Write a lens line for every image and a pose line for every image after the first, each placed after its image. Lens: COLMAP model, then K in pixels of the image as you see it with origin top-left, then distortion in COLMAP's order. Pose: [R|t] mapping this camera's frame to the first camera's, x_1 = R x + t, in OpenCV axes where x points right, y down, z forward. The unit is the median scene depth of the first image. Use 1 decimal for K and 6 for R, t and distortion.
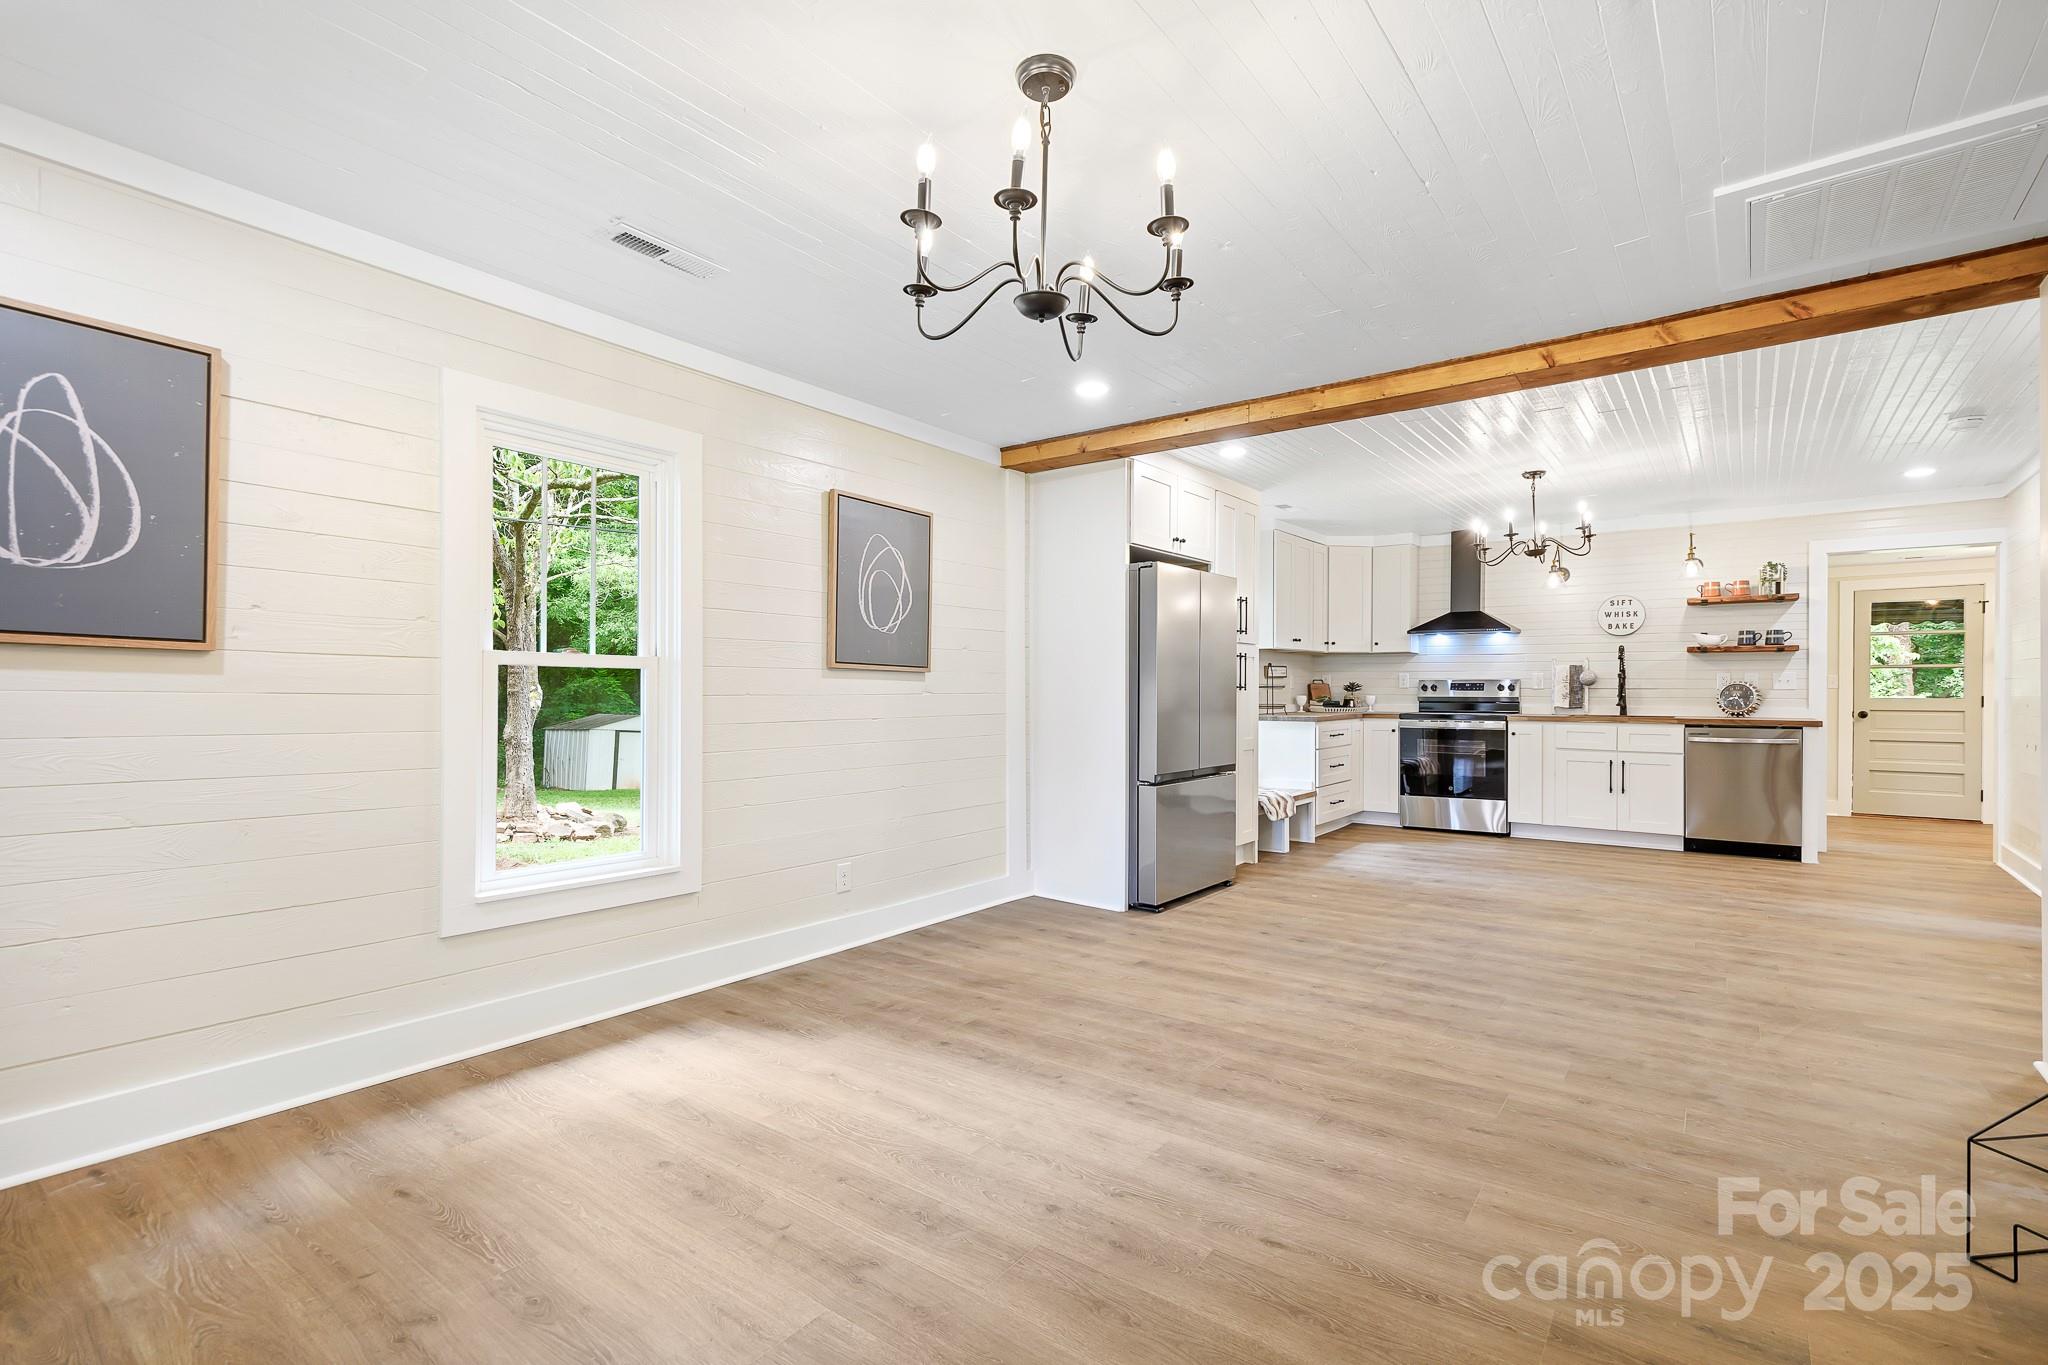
lens RADIAL K [[933.0, 0, 1024.0], [0, 933.0, 682.5], [0, 0, 1]] dist [-0.002843, -0.000464]
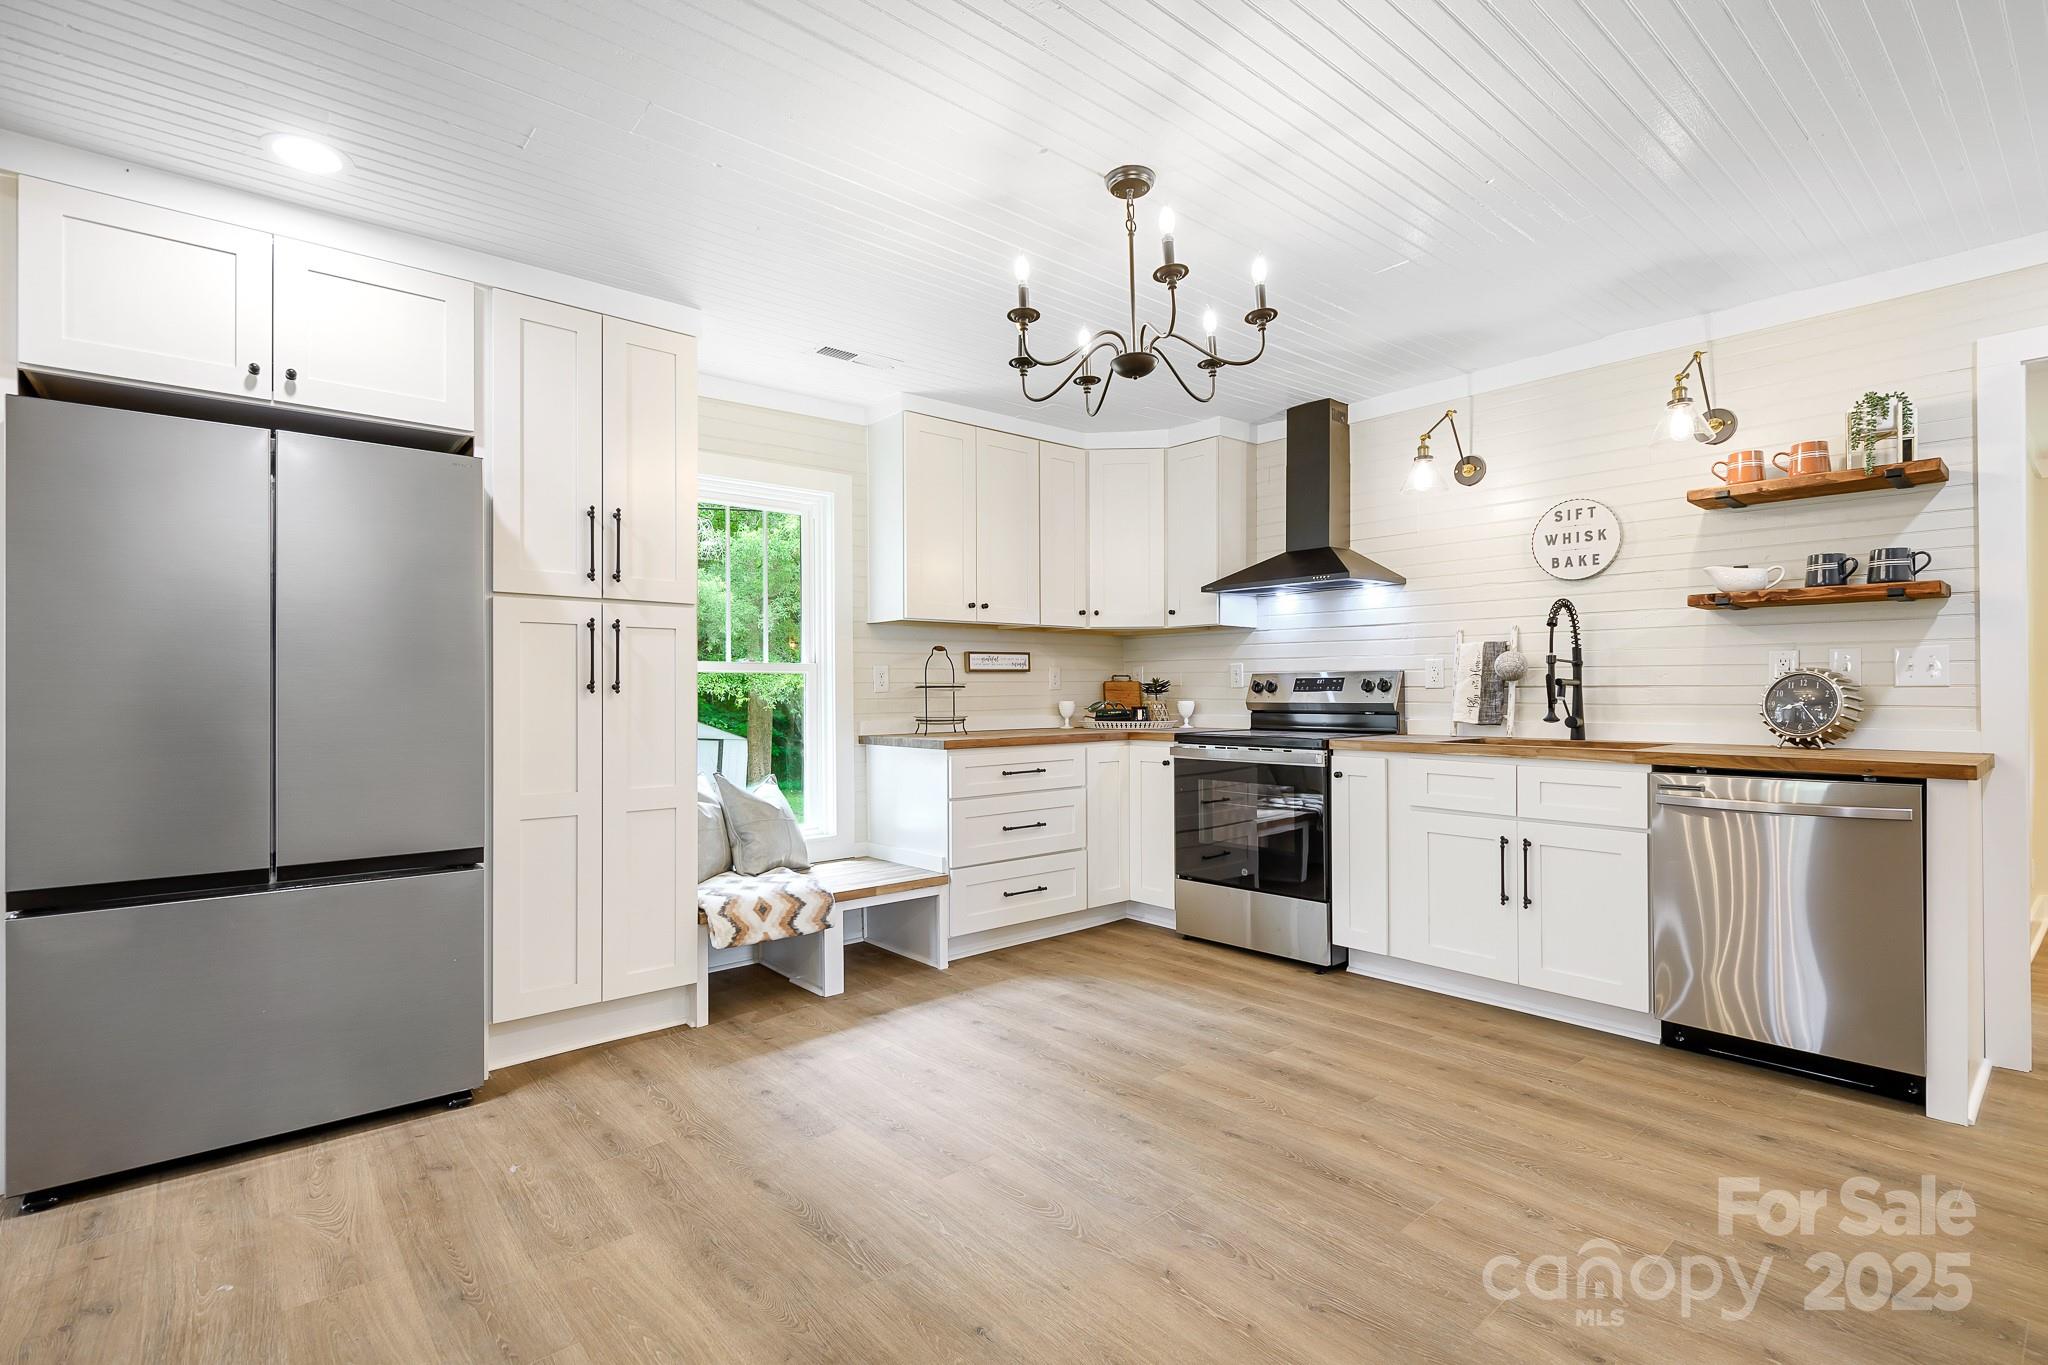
lens RADIAL K [[959.0, 0, 1024.0], [0, 959.0, 682.5], [0, 0, 1]] dist [-0.012478, 0.000499]
pose [[0.977544, -0.005563, -0.210657, 0.462381], [0.004544, 0.999976, -0.005321, 0.005783], [0.210682, 0.004245, 0.977545, 0.441797]]
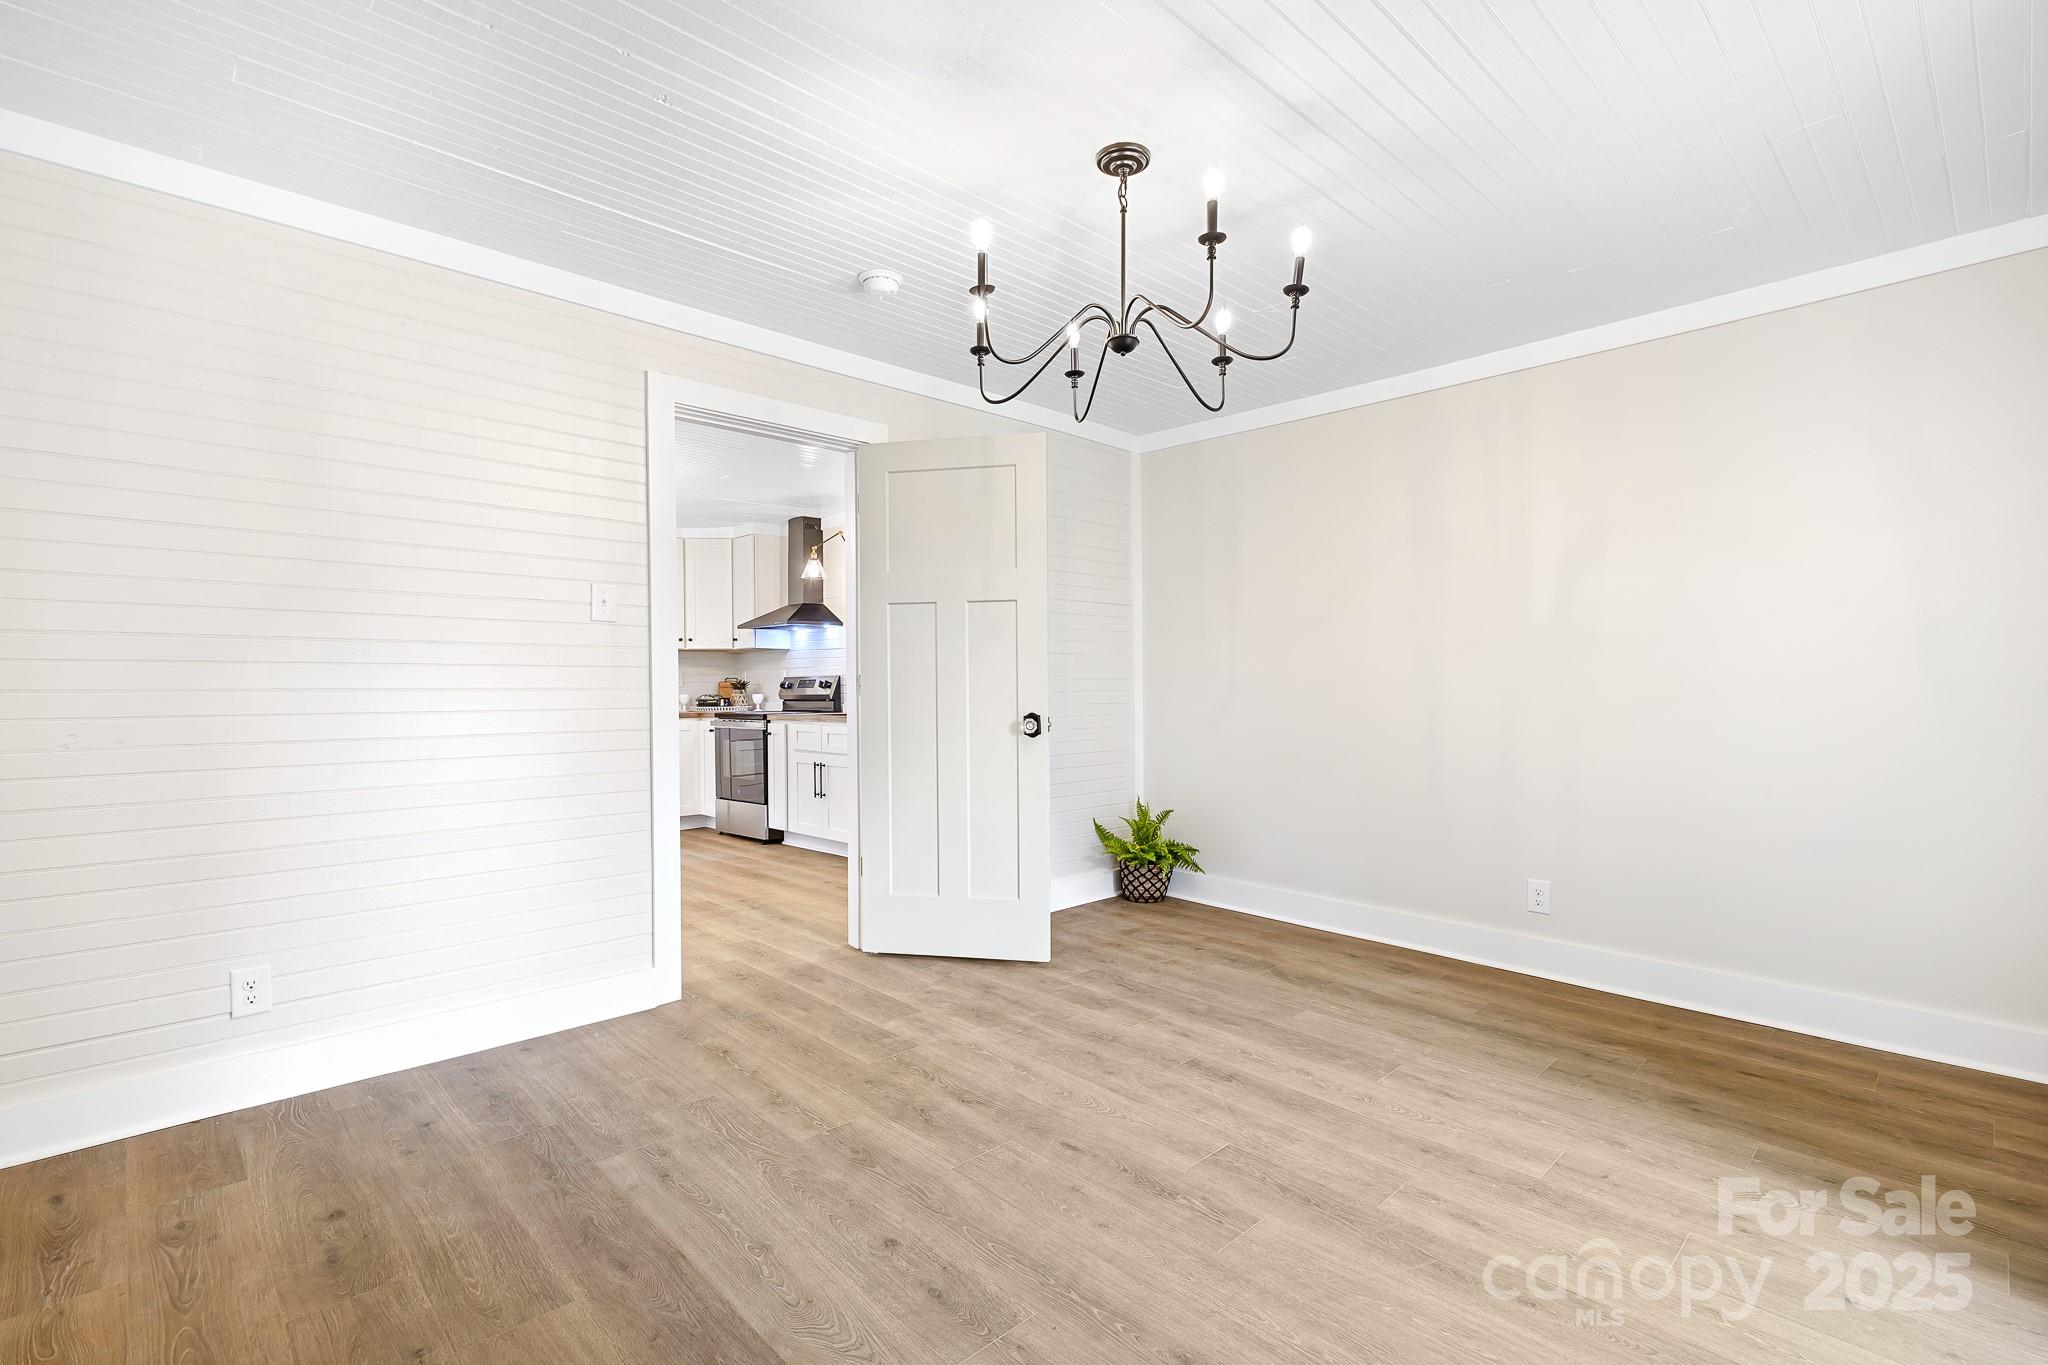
lens RADIAL K [[973.1, 0, 1024.0], [0, 973.1, 682.5], [0, 0, 1]] dist [0.077981, -0.000154]
pose [[0.986034, -0.004375, -0.166485, 0.932454], [0.003511, 0.999979, -0.005483, 0.009704], [0.166506, 0.004822, 0.986029, 0.071198]]
